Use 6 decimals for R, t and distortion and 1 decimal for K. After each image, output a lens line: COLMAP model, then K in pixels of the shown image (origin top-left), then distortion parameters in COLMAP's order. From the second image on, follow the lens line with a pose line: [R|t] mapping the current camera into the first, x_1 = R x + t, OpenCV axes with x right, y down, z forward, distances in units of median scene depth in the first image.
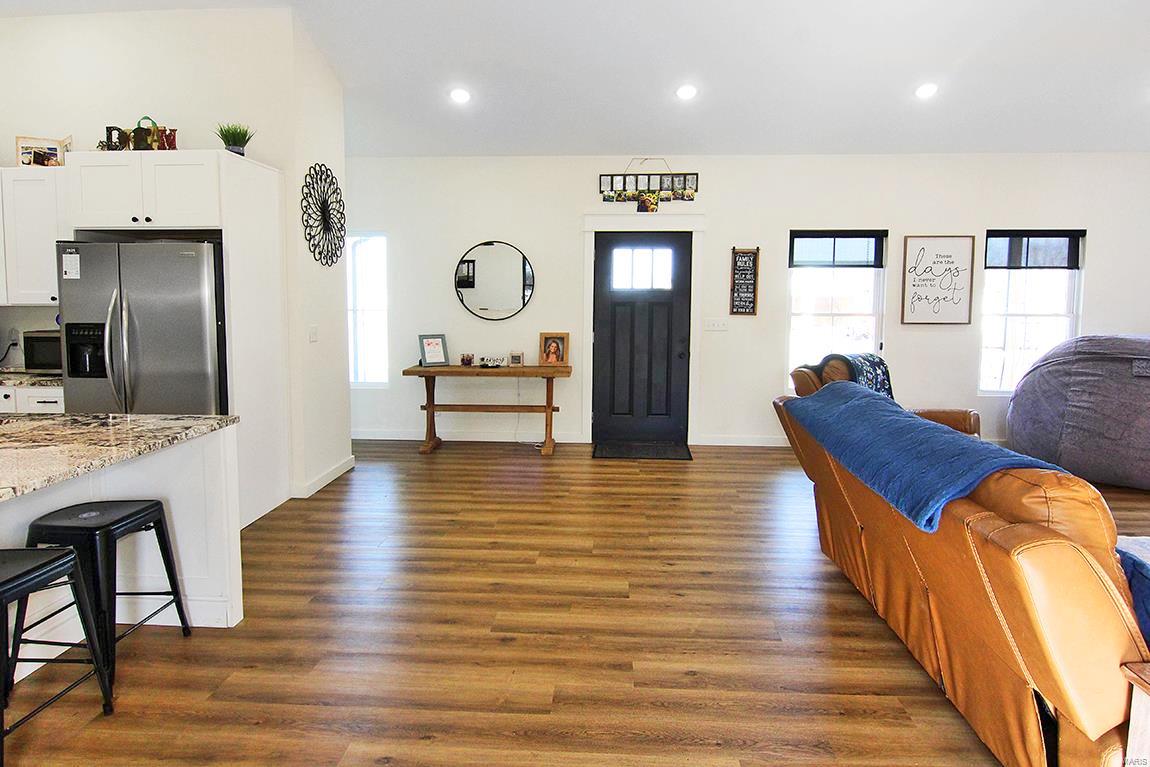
lens RADIAL K [[647.2, 0, 575.0], [0, 647.2, 383.5], [0, 0, 1]] dist [-0.000180, -0.017822]
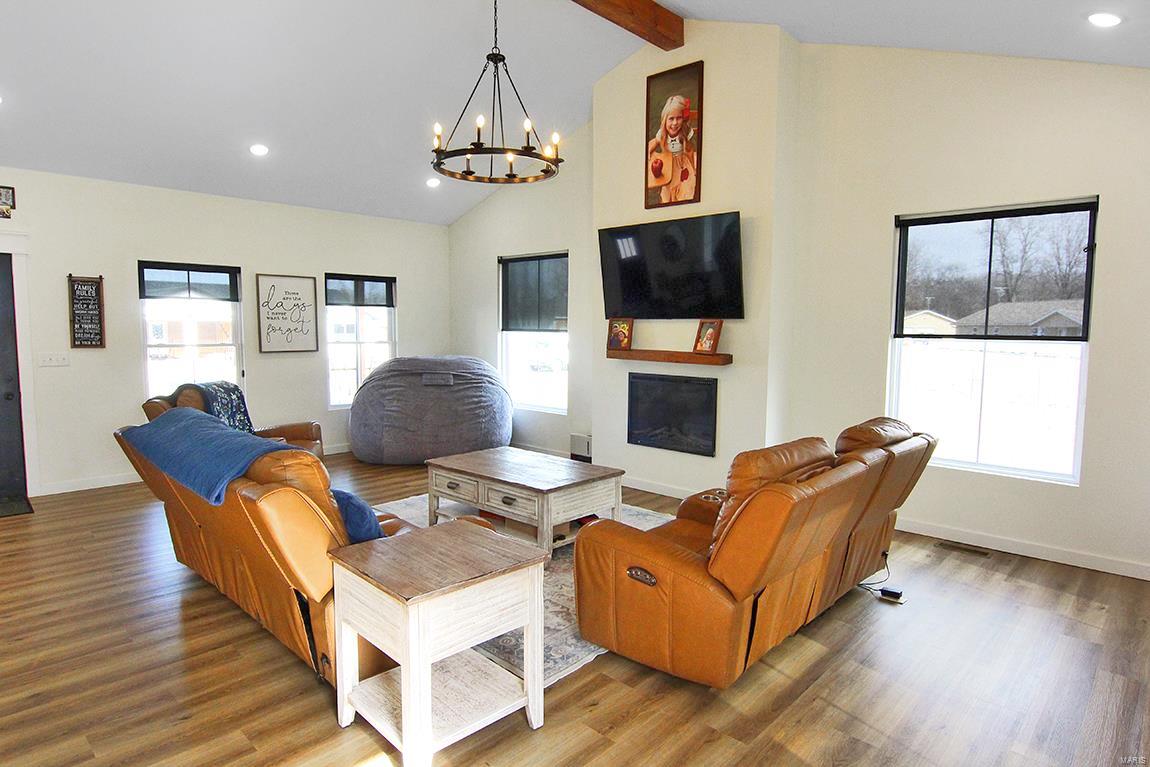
lens RADIAL K [[647.2, 0, 575.0], [0, 647.2, 383.5], [0, 0, 1]] dist [-0.000180, -0.017822]
pose [[0.637496, -0.064658, 0.767736, -0.010514], [0.094649, 0.995497, 0.005247, 0.009320], [-0.764618, 0.069321, 0.640745, -0.178911]]
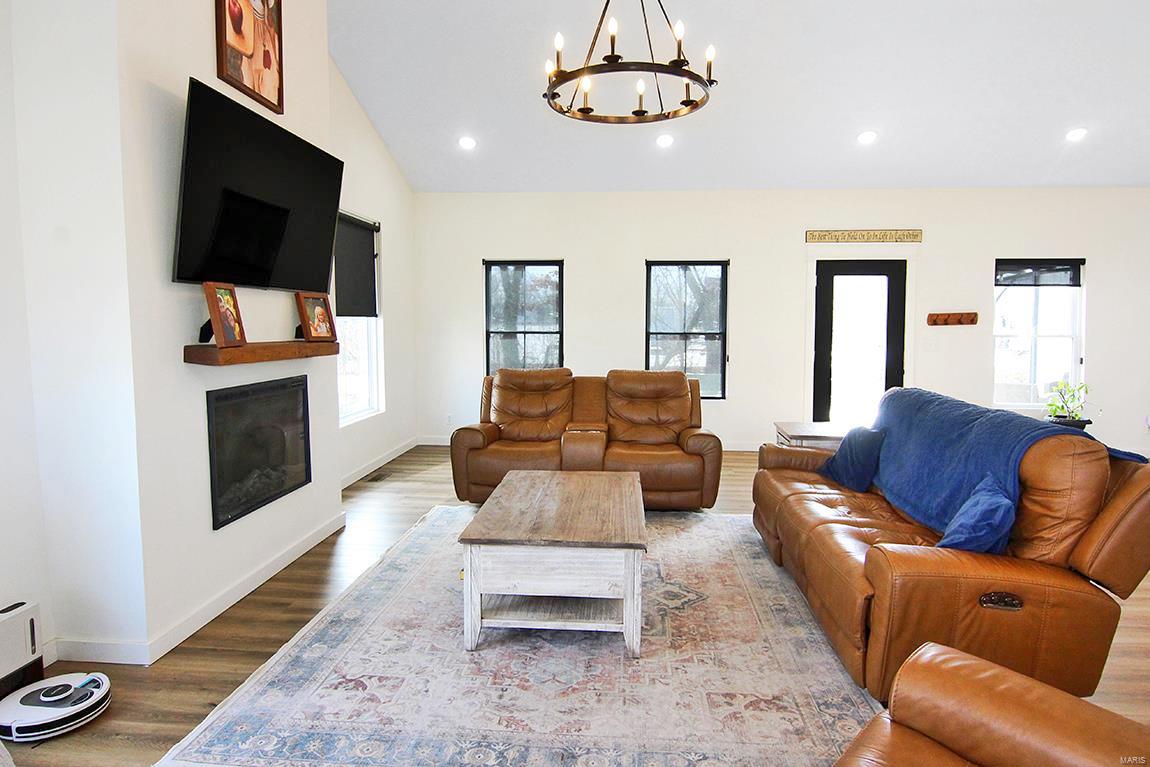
lens RADIAL K [[679.4, 0, 575.0], [0, 679.4, 383.5], [0, 0, 1]] dist [0.001676, 0.000354]
pose [[-0.999799, -0.013477, 0.014875, 0.623505], [-0.009822, 0.974768, 0.223004, -0.146430], [-0.017505, 0.222813, -0.974704, 1.118325]]
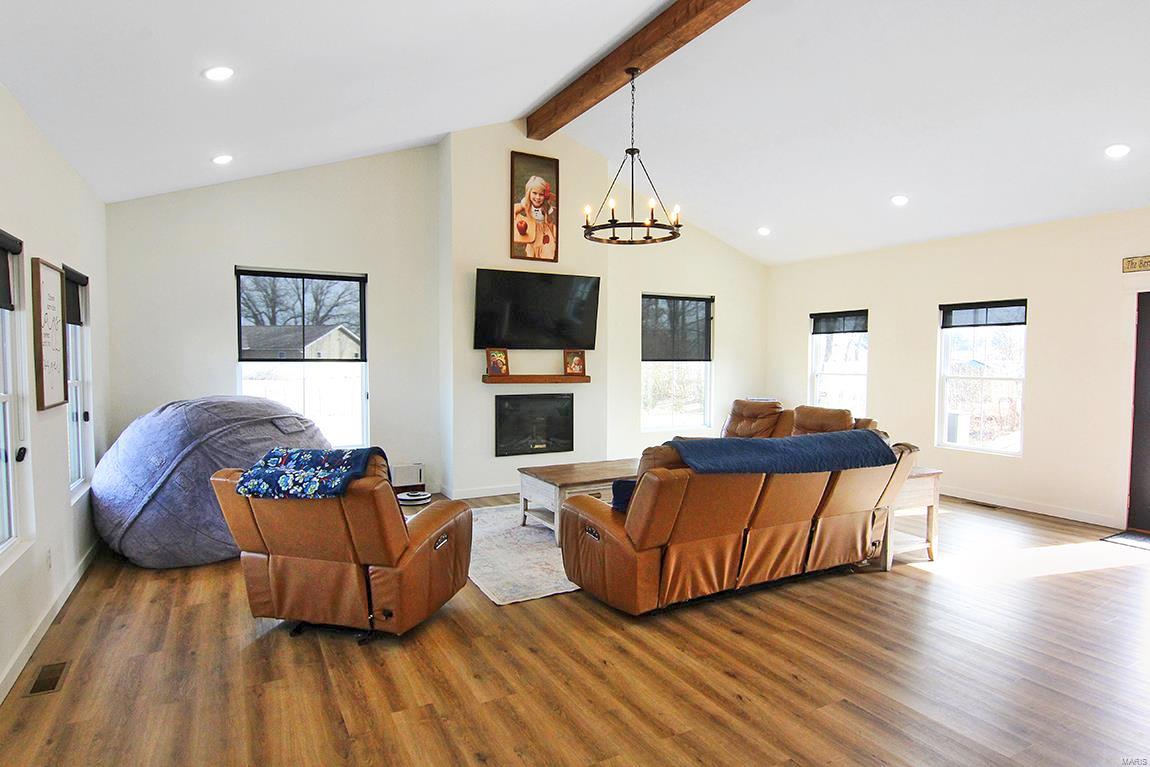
lens RADIAL K [[647.2, 0, 575.0], [0, 647.2, 383.5], [0, 0, 1]] dist [-0.000180, -0.017822]
pose [[-0.515790, -0.038439, 0.855852, -0.294049], [0.107325, 0.988224, 0.109065, -0.152227], [-0.849966, 0.148109, -0.505590, 1.060316]]
